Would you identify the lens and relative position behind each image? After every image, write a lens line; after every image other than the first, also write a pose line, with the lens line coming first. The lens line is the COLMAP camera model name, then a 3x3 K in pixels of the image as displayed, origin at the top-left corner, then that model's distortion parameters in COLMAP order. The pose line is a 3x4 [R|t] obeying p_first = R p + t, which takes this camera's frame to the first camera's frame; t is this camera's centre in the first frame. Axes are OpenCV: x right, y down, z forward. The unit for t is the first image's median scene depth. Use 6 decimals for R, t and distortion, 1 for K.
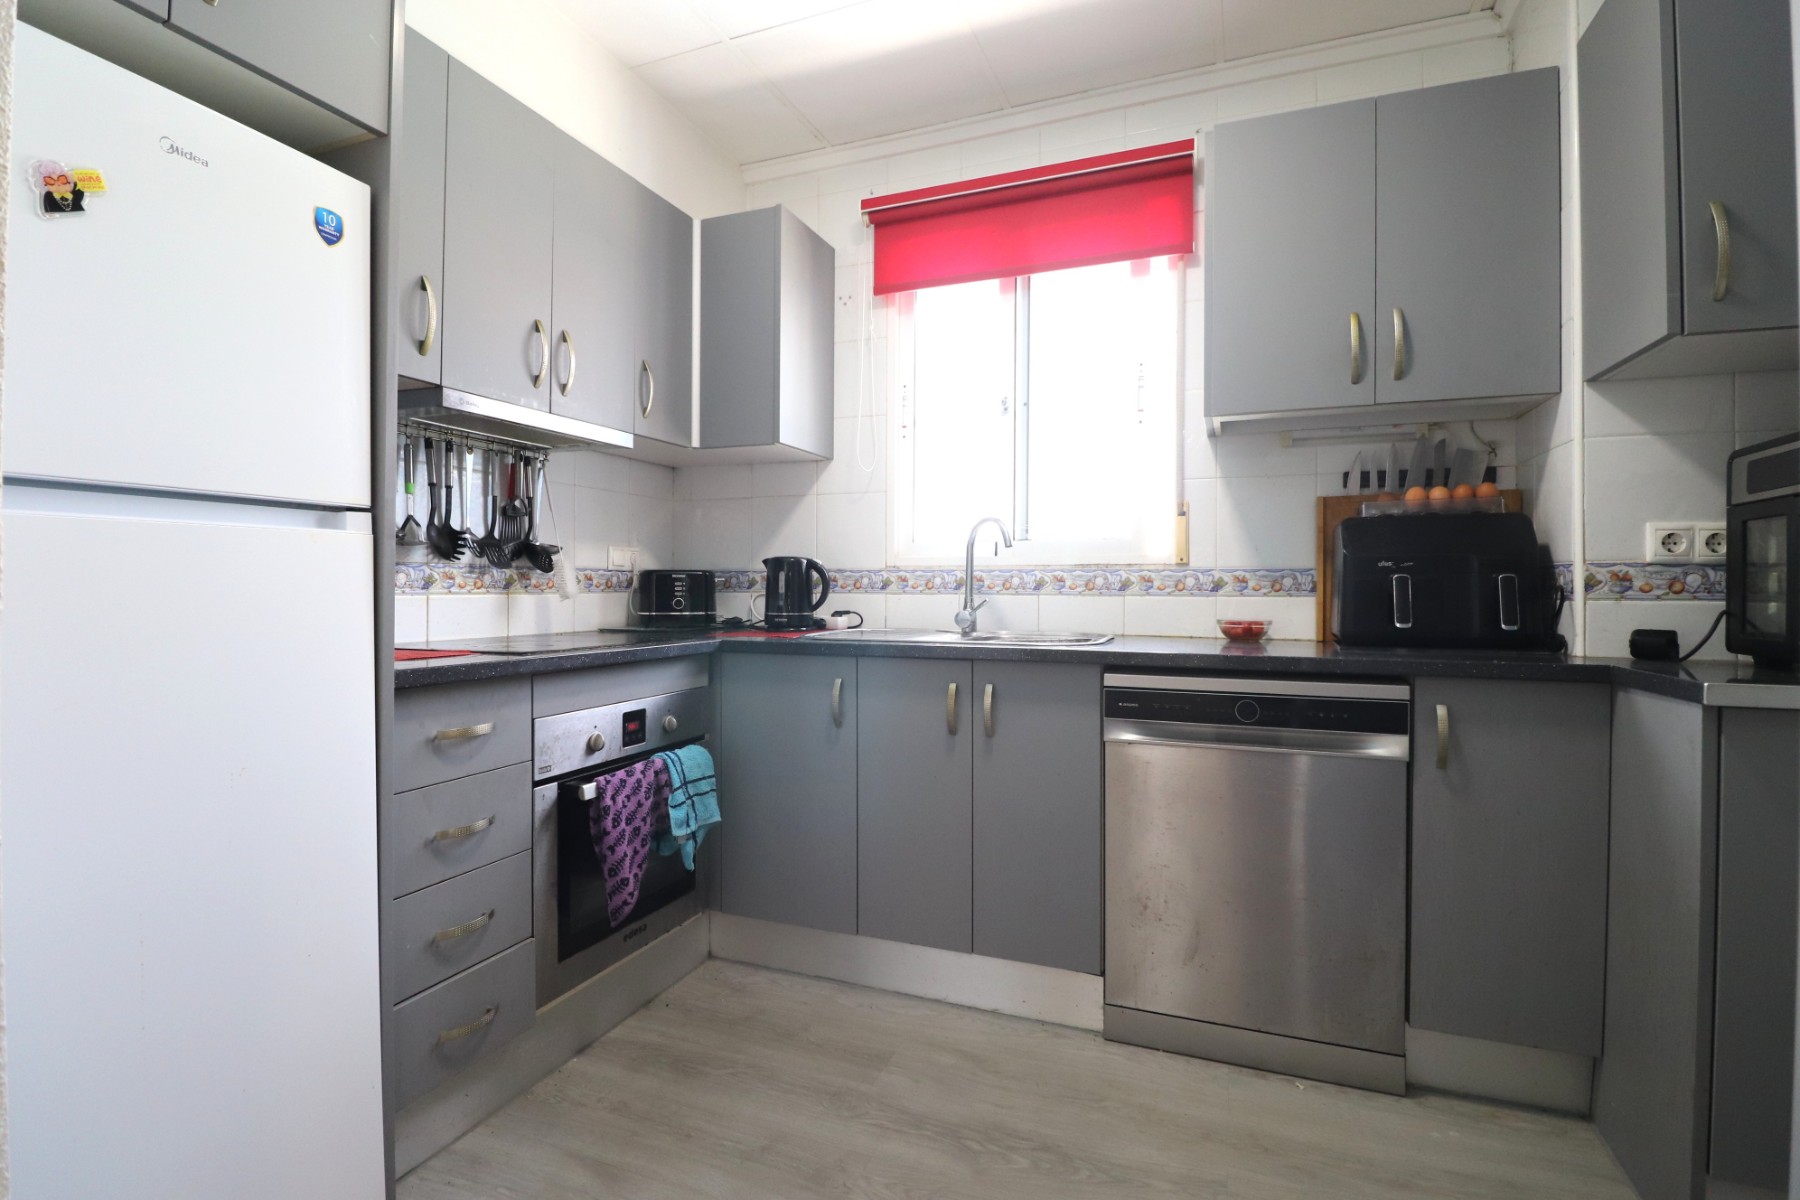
lens RADIAL K [[831.4, 0, 899.6], [0, 831.4, 591.8], [0, 0, 1]] dist [-0.012295, -0.008807]
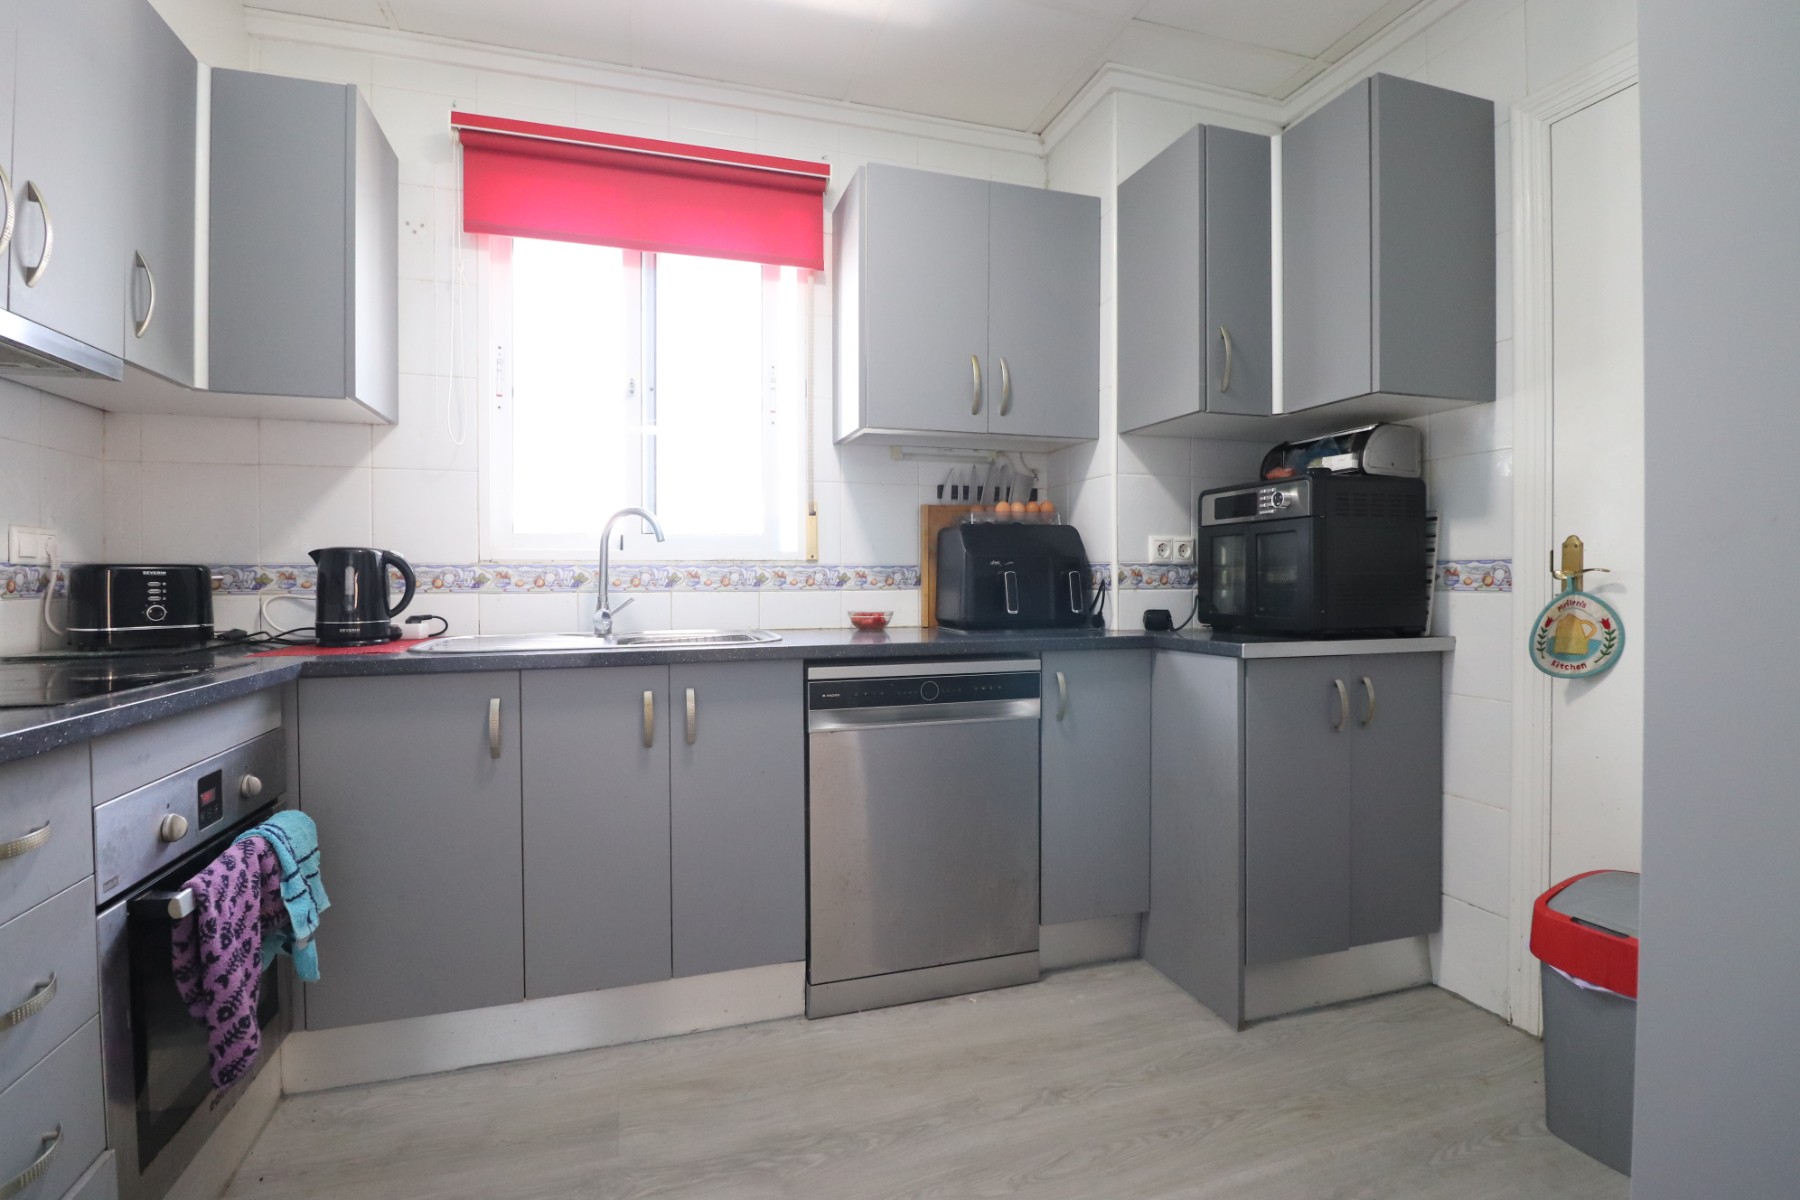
lens RADIAL K [[831.4, 0, 907.6], [0, 831.4, 591.9], [0, 0, 1]] dist [-0.012295, -0.008807]
pose [[0.770774, -0.016970, 0.636882, -0.281243], [0.010183, 0.999846, 0.014317, -0.008700], [-0.637027, -0.004550, 0.770828, 0.111343]]
